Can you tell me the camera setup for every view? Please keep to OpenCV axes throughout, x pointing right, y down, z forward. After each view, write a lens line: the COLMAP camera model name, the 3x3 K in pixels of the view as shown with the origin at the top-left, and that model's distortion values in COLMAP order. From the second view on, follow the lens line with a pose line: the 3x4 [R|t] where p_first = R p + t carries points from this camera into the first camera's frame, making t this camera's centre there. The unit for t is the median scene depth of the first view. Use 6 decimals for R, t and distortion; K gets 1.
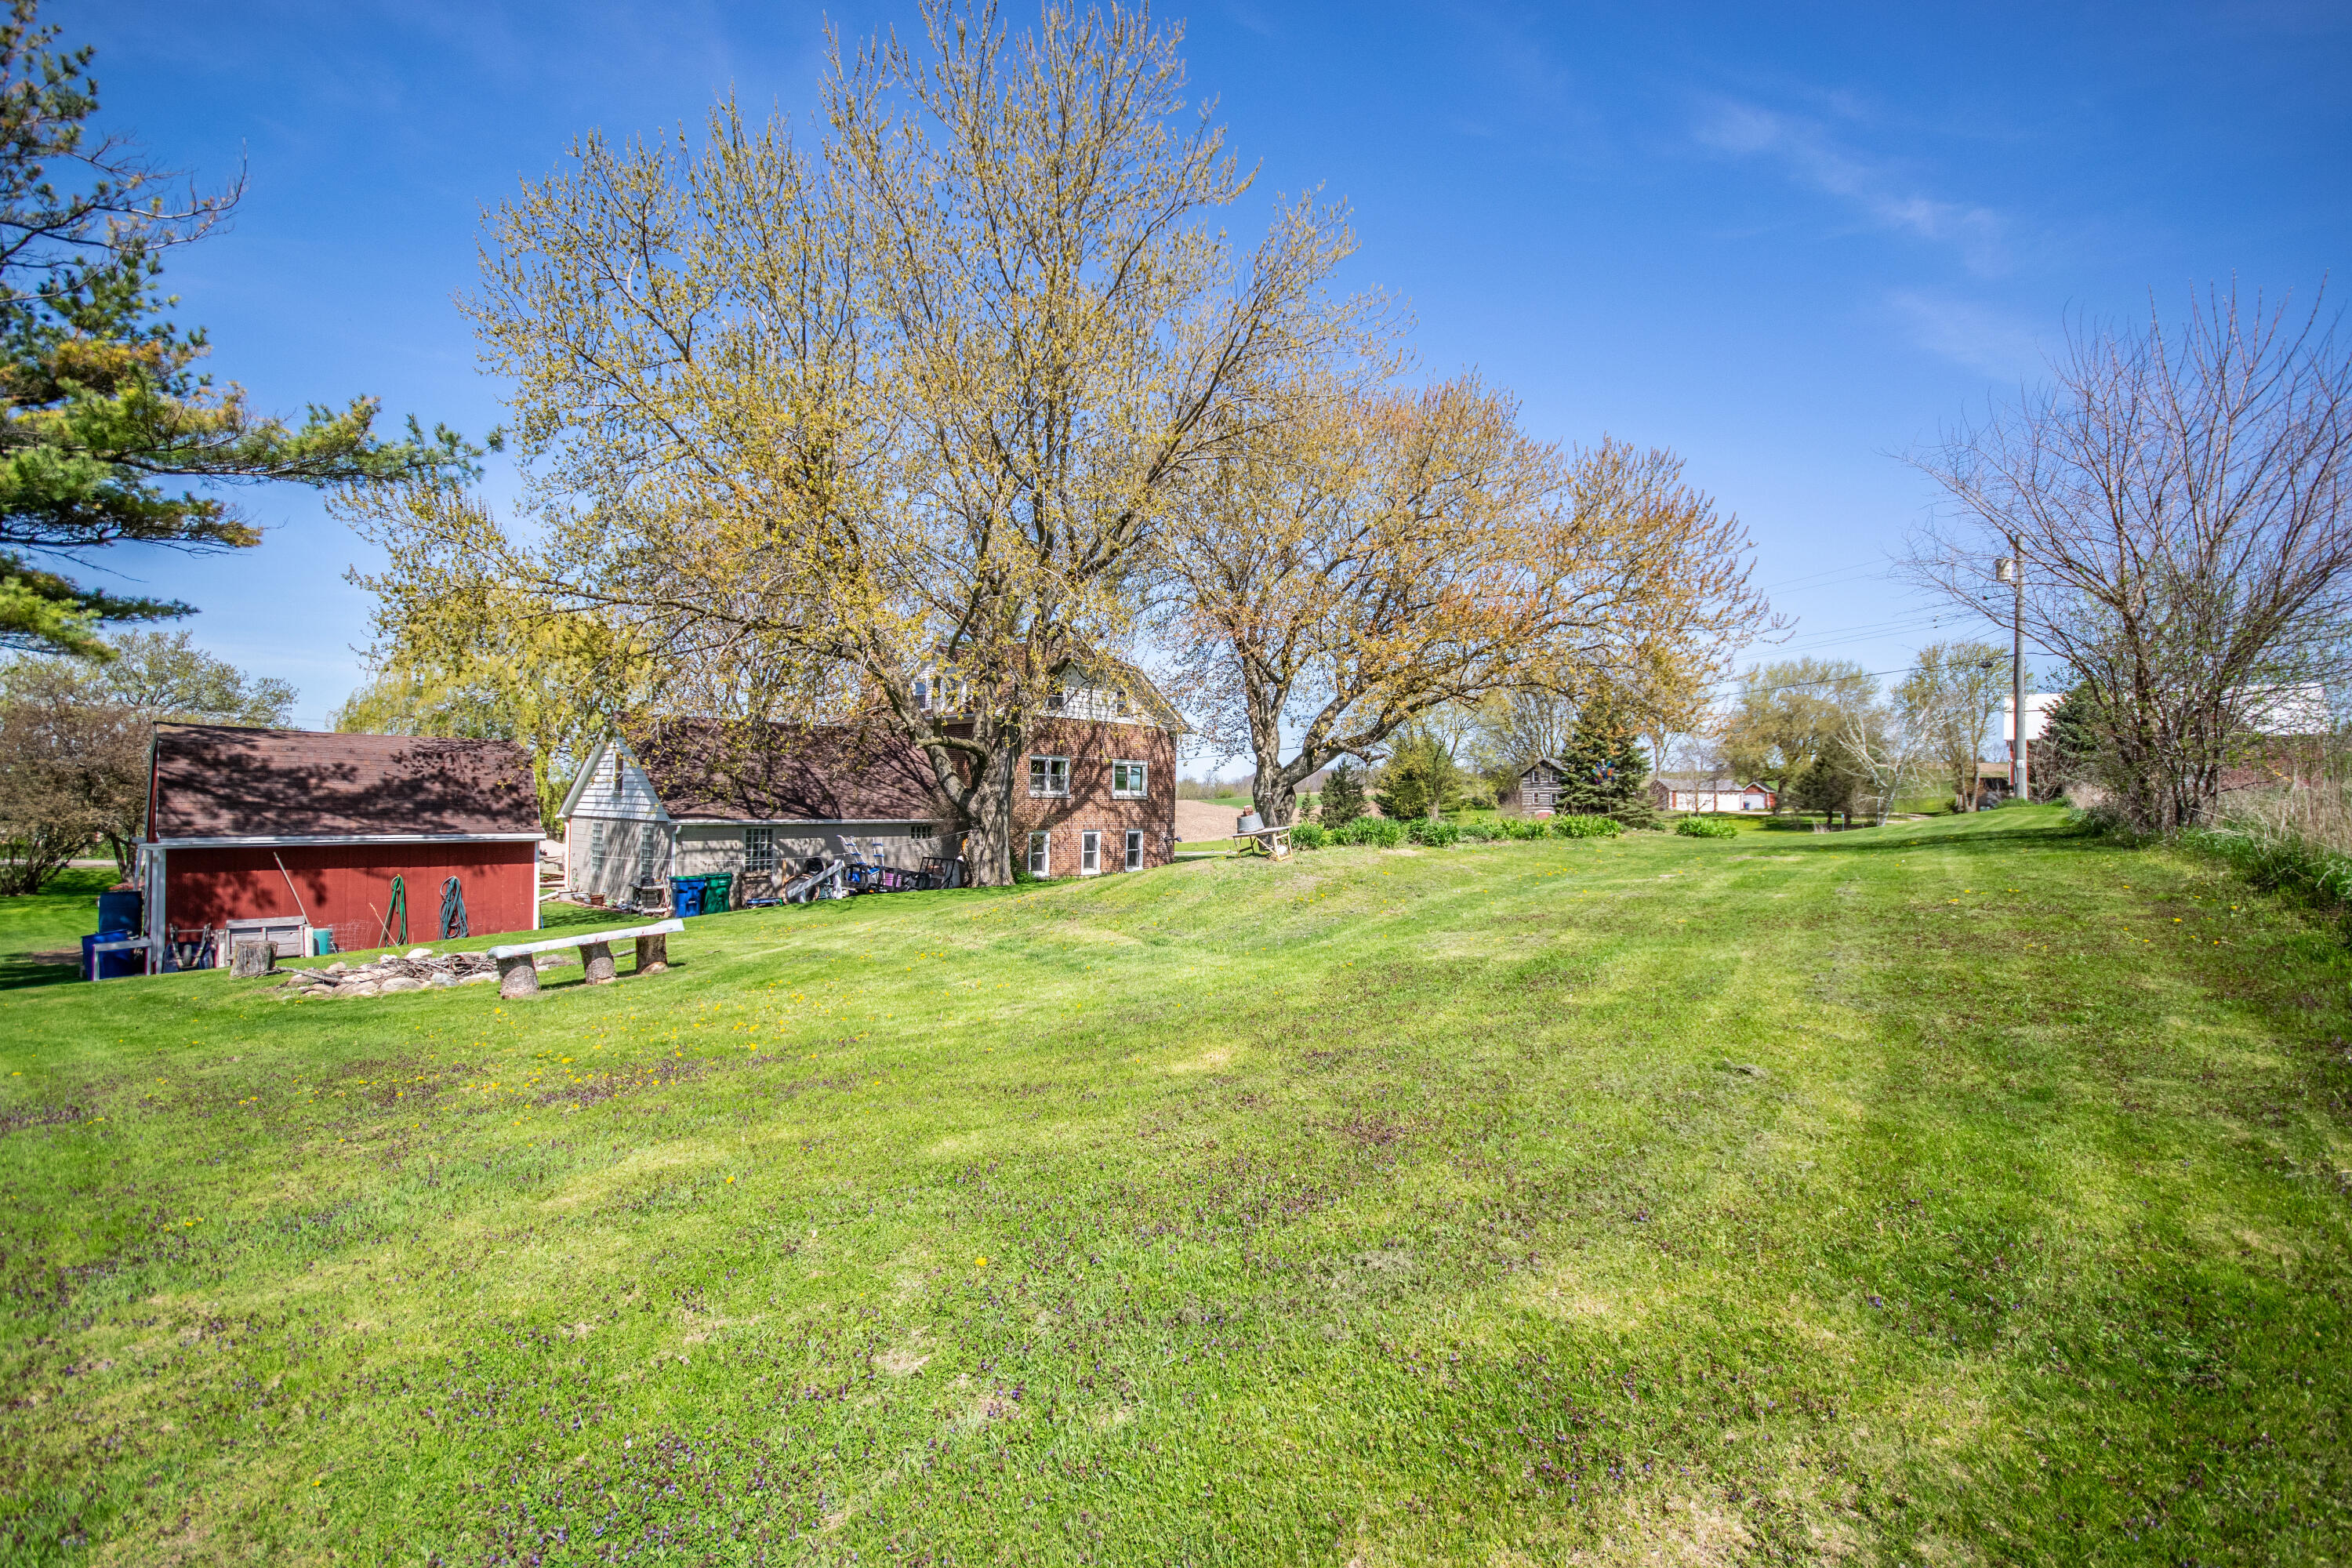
lens RADIAL K [[1031.9, 0, 1184.9], [0, 1031.9, 785.8], [0, 0, 1]] dist [-0.000181, -0.007475]
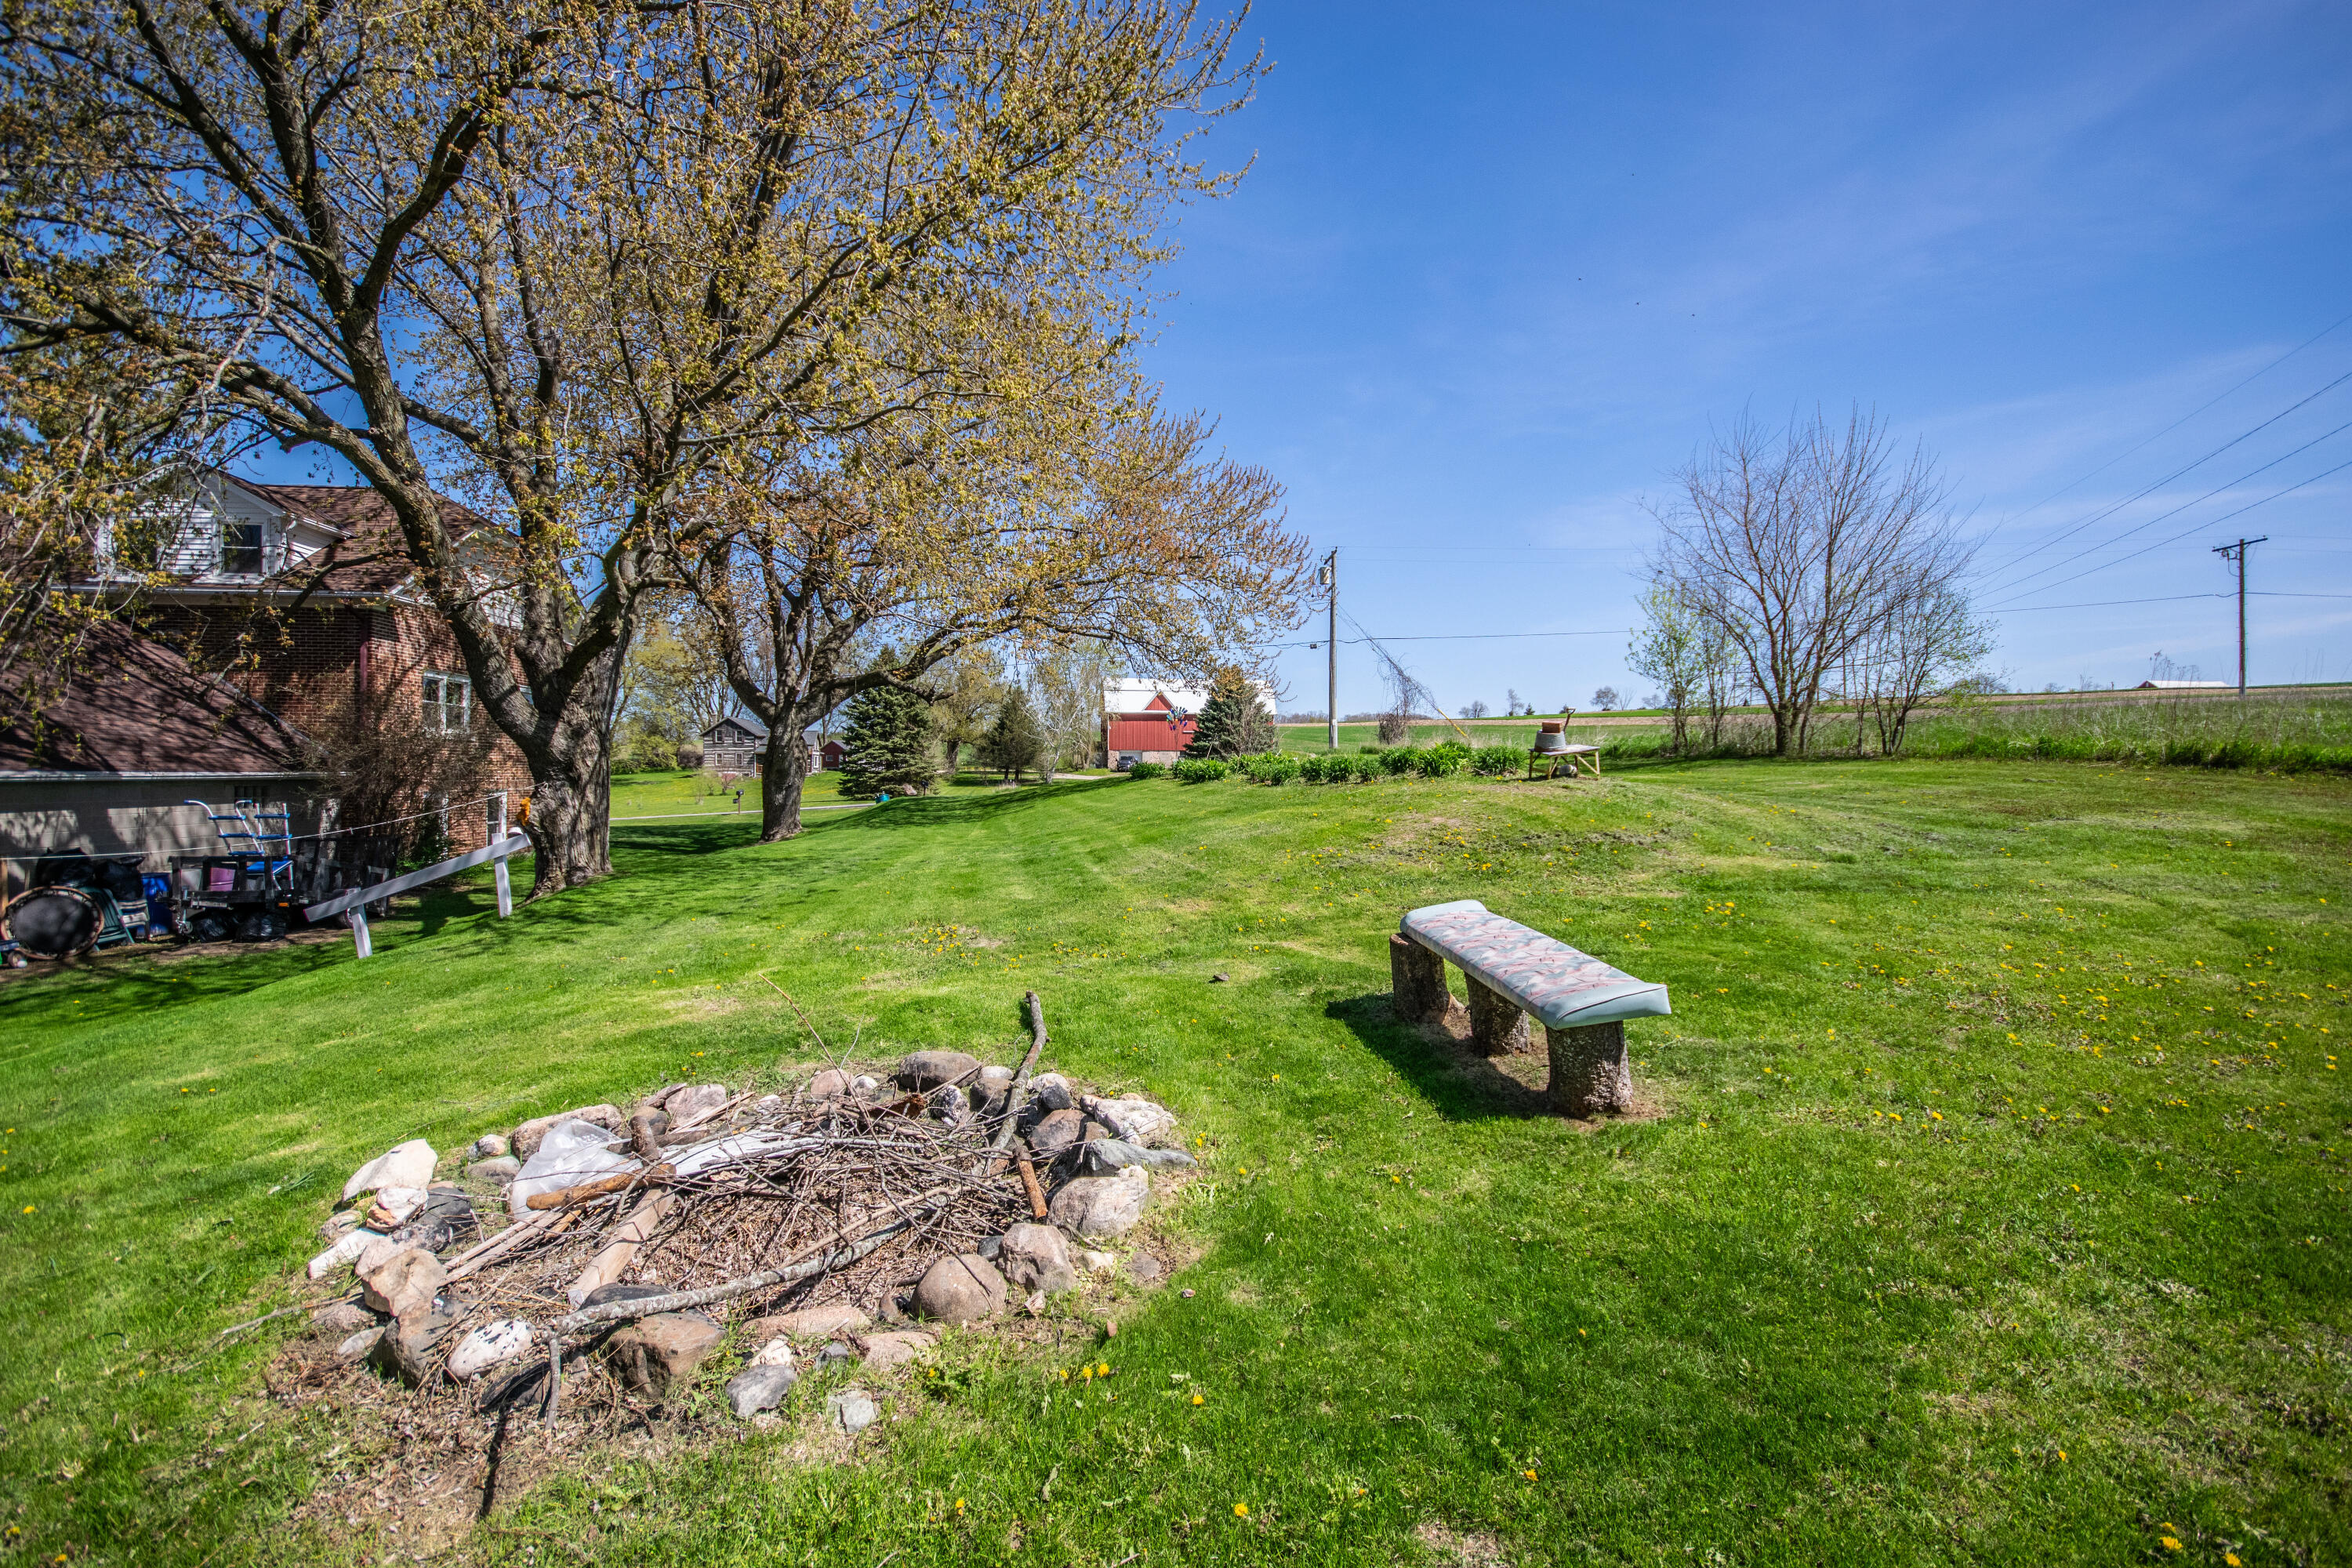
lens RADIAL K [[1031.9, 0, 1178.6], [0, 1031.9, 782.1], [0, 0, 1]] dist [-0.000181, -0.007475]
pose [[0.660928, -0.018810, 0.750214, -0.357447], [-0.003773, 0.999590, 0.028387, 0.020925], [-0.750440, -0.021593, 0.660586, 0.285516]]
